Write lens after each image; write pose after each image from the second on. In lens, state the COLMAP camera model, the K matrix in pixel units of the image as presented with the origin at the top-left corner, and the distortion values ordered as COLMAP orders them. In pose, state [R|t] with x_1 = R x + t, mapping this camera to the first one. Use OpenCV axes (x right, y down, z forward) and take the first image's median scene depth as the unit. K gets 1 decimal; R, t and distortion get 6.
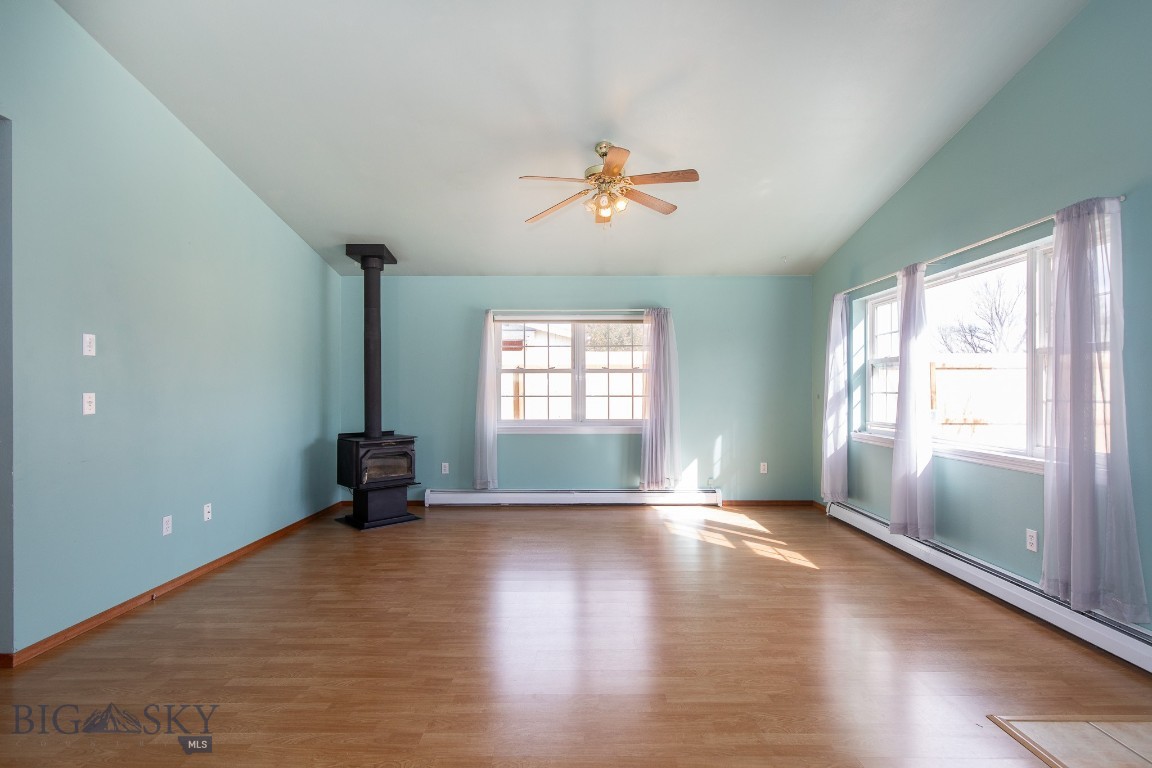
lens RADIAL K [[556.7, 0, 579.0], [0, 556.7, 389.4], [0, 0, 1]] dist [-0.000283, 0.000350]
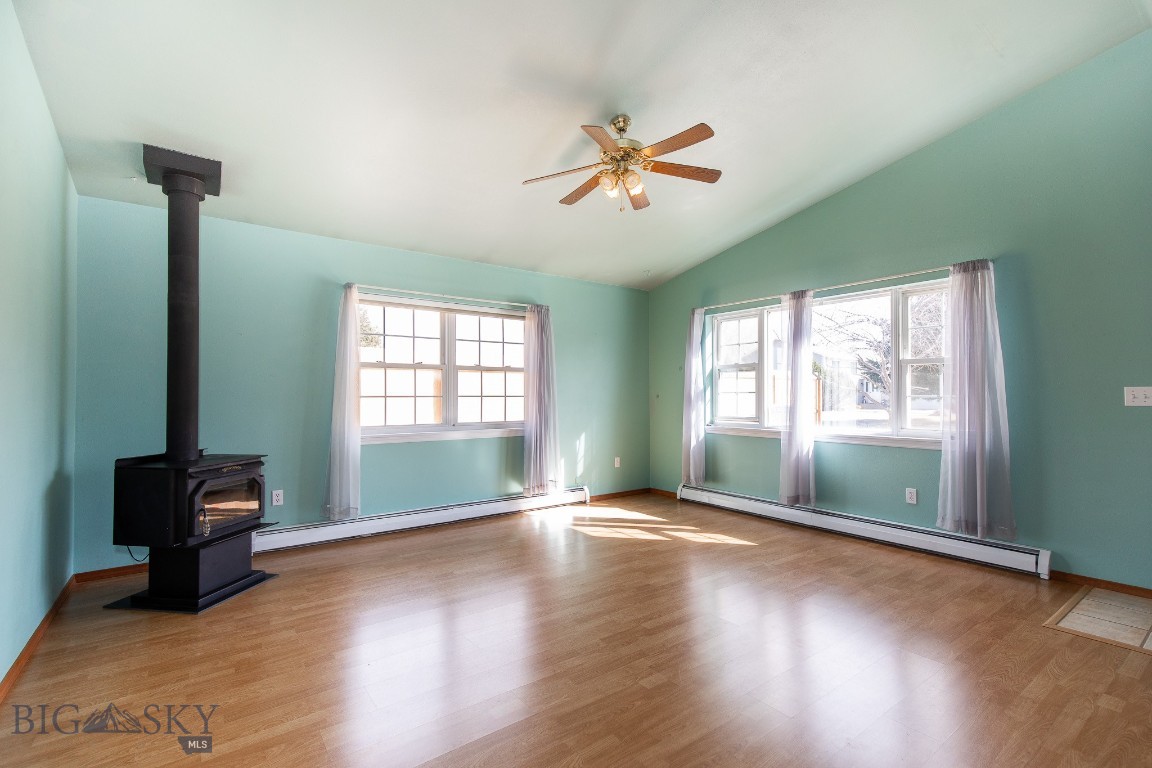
lens RADIAL K [[520.2, 0, 582.1], [0, 520.2, 387.9], [0, 0, 1]] dist [0.008177, -0.001076]
pose [[0.799868, 0.008249, 0.600119, -0.393765], [-0.001397, 0.999928, -0.011882, 0.009630], [-0.600174, 0.008665, 0.799823, 0.271397]]
